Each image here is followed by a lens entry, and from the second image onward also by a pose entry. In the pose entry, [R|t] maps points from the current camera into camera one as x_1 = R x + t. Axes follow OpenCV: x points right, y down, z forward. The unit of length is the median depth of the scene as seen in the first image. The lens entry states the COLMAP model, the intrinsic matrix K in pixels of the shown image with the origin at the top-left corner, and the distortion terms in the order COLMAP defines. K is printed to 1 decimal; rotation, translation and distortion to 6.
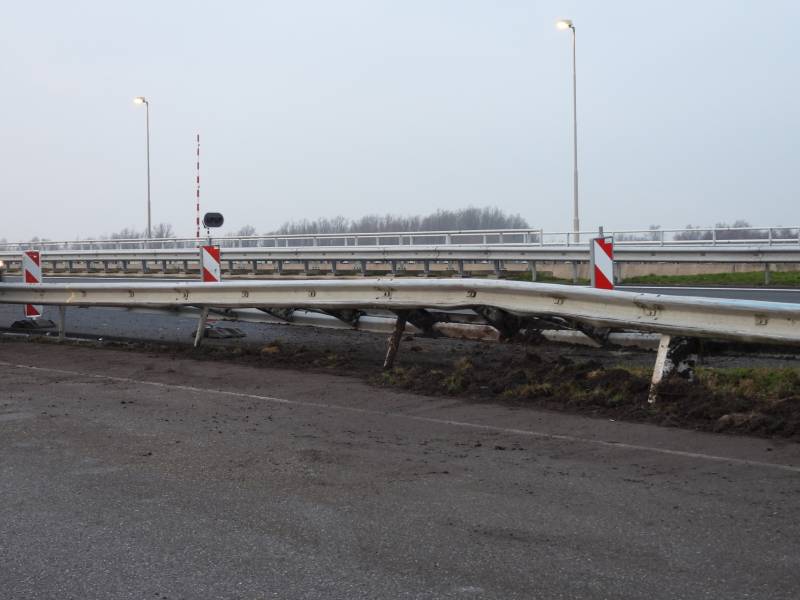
lens RADIAL K [[1672.0, 0, 419.1], [0, 1672.0, 300.4], [0, 0, 1]] dist [0.052001, -0.137435]
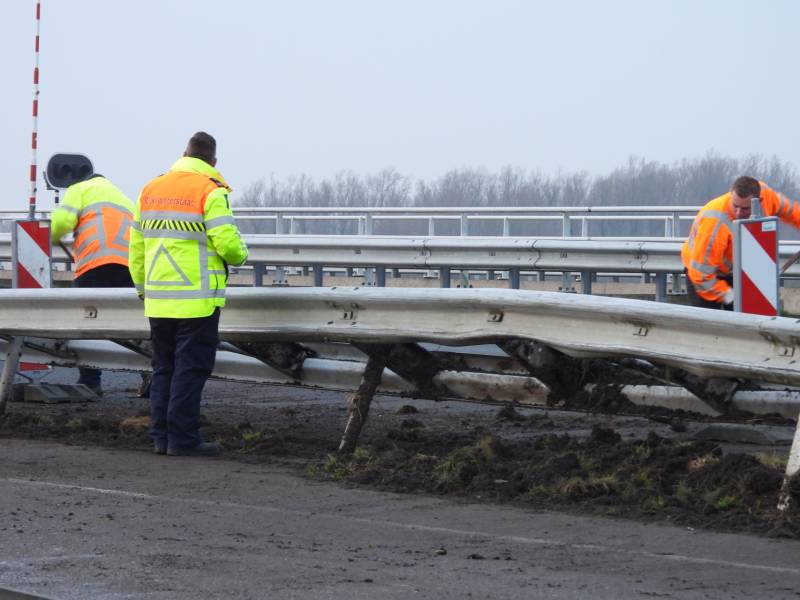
lens RADIAL K [[2652.8, 0, 301.8], [0, 2652.8, 300.4], [0, 0, 1]] dist [-0.014112, 0.948257]
pose [[0.999632, 0.024999, -0.010543, -0.025326], [-0.025012, 0.999686, -0.001172, -0.007159], [0.010511, 0.001436, 0.999944, 0.146851]]
